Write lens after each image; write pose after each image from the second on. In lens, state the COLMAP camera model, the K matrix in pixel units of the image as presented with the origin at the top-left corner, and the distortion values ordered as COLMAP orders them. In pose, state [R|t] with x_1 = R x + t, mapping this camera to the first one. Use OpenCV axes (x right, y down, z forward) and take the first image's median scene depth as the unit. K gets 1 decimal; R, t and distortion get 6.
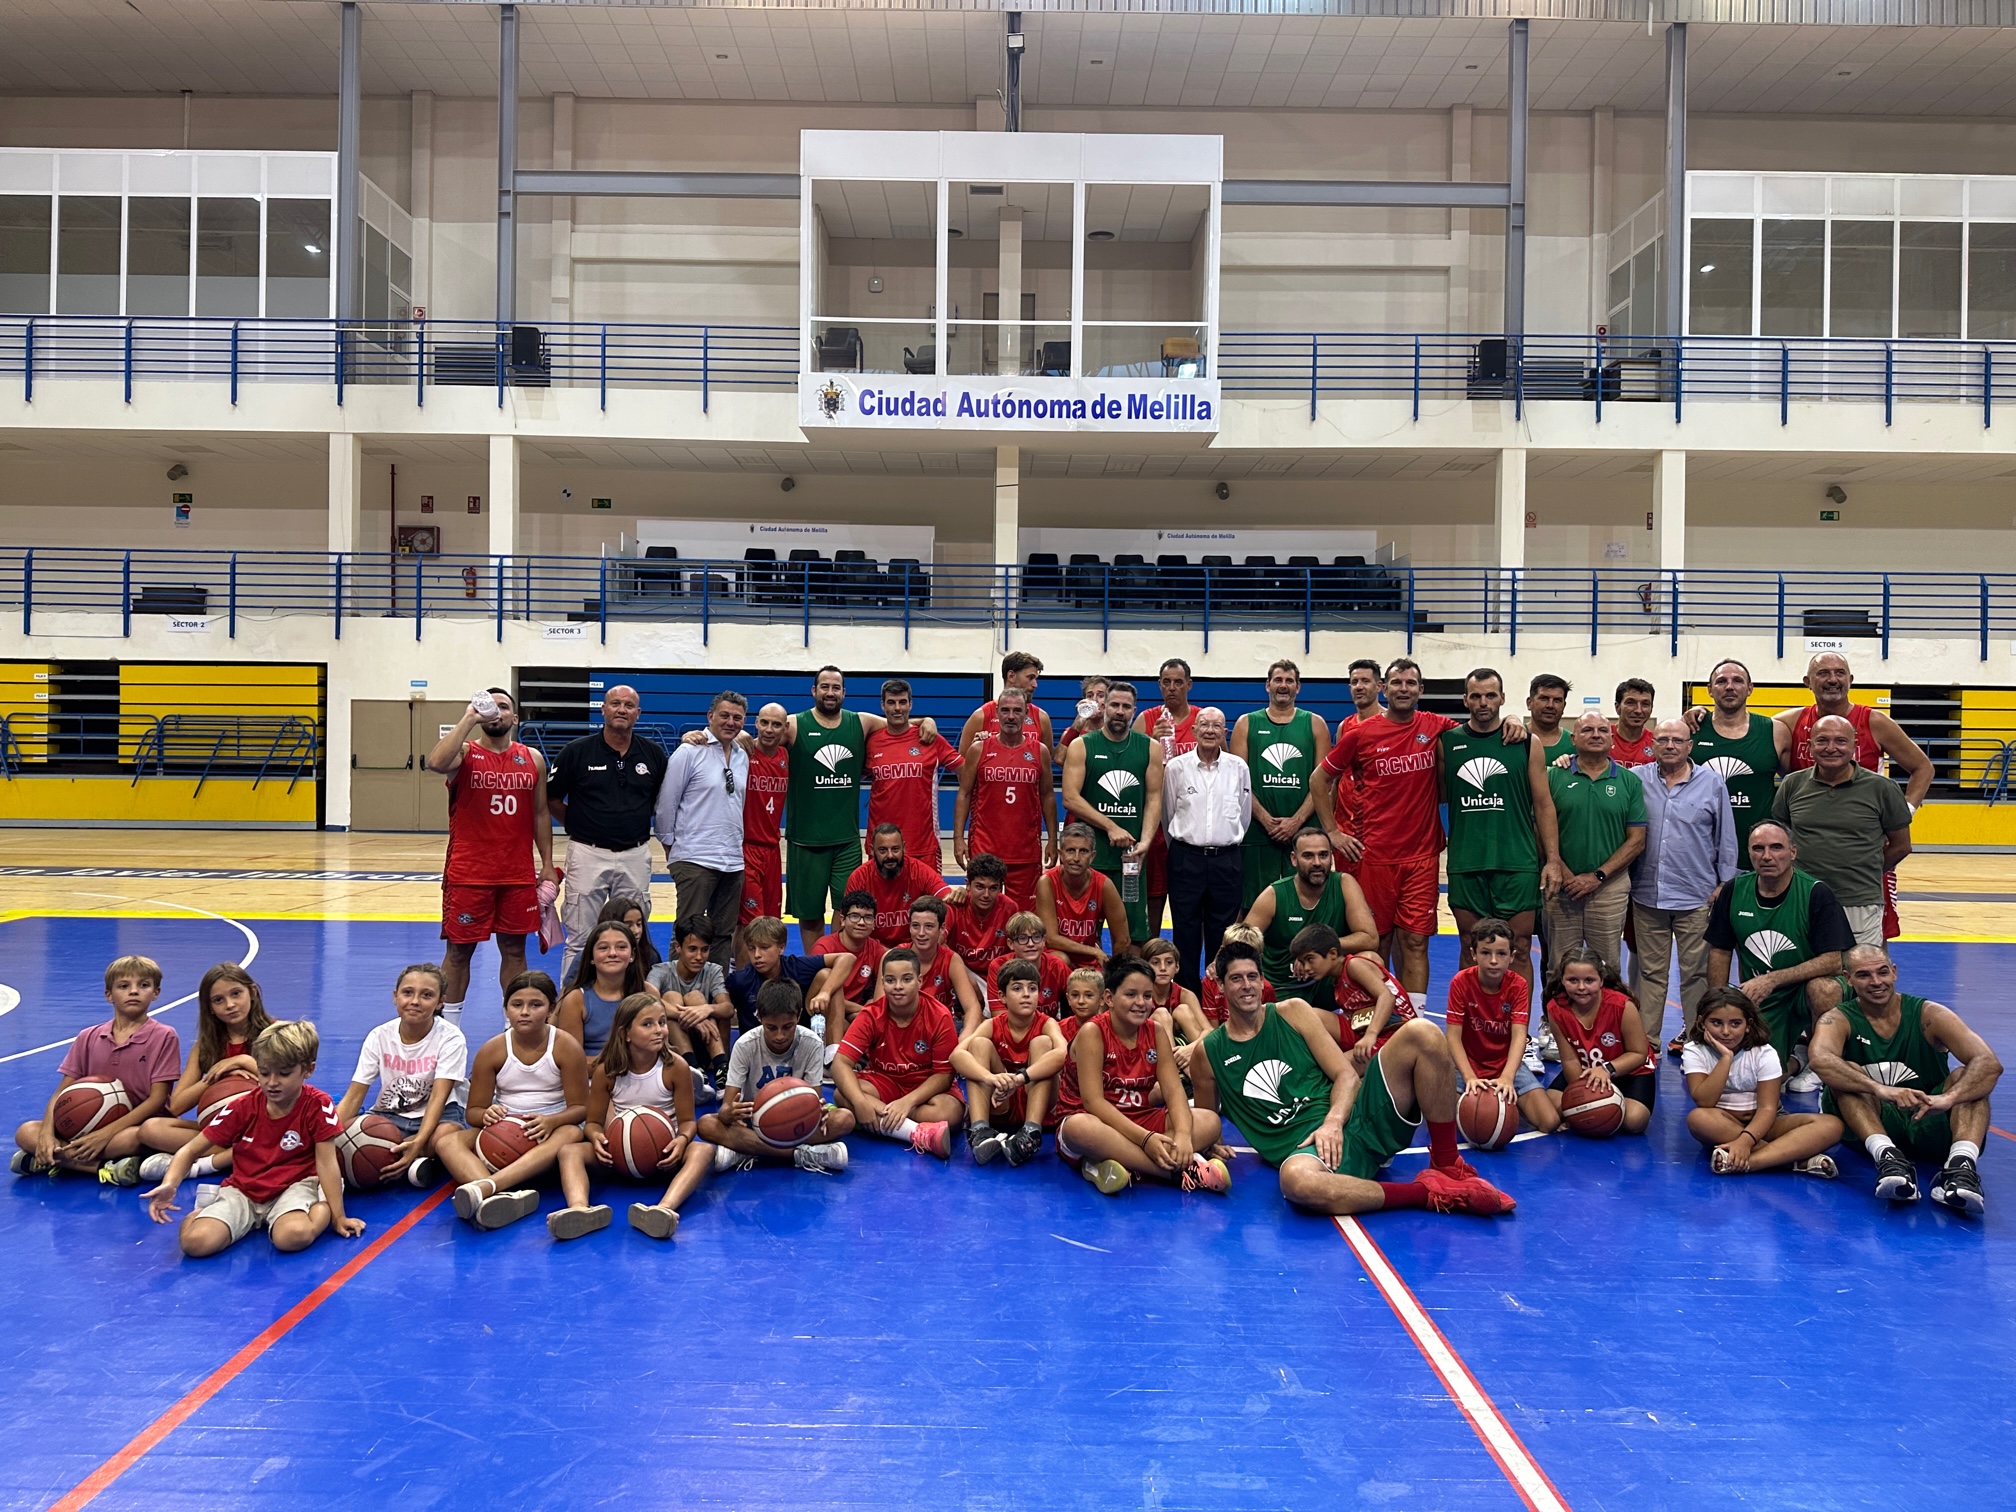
lens RADIAL K [[1410.4, 0, 1005.7], [0, 1410.4, 748.5], [0, 0, 1]] dist [0.017906, -0.011704]
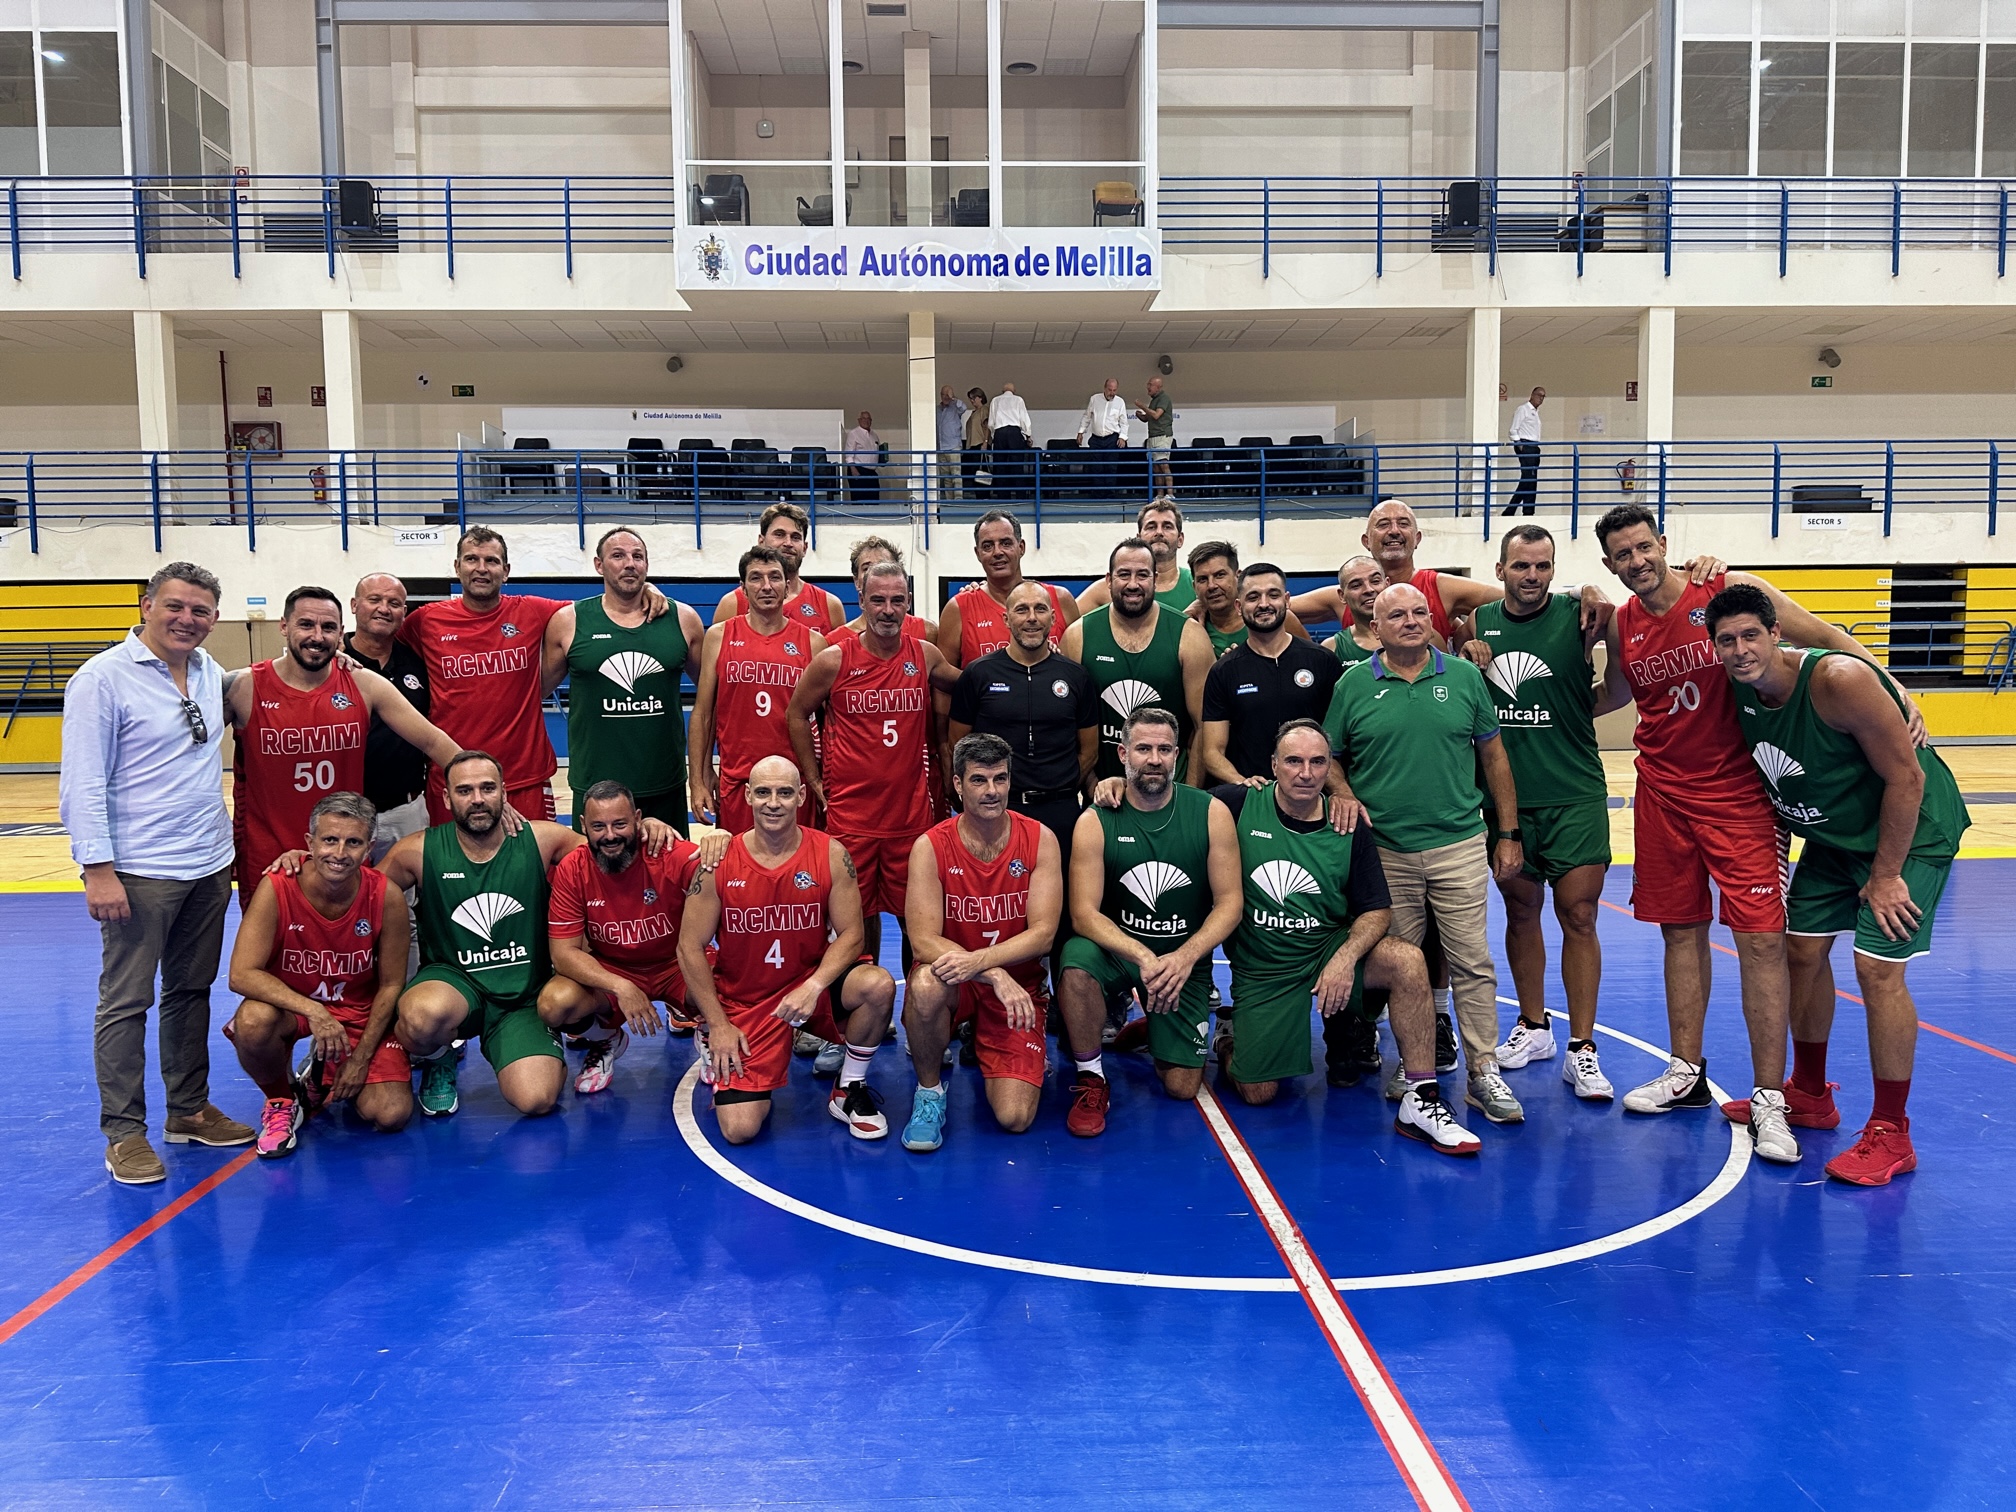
lens RADIAL K [[1397.5, 0, 1013.0], [0, 1397.5, 754.7], [0, 0, 1]] dist [-0.002096, -0.002374]
pose [[0.998673, -0.028096, 0.043160, 0.013081], [0.025123, 0.997372, 0.067954, 0.002124], [-0.044956, -0.066780, 0.996754, 0.112044]]
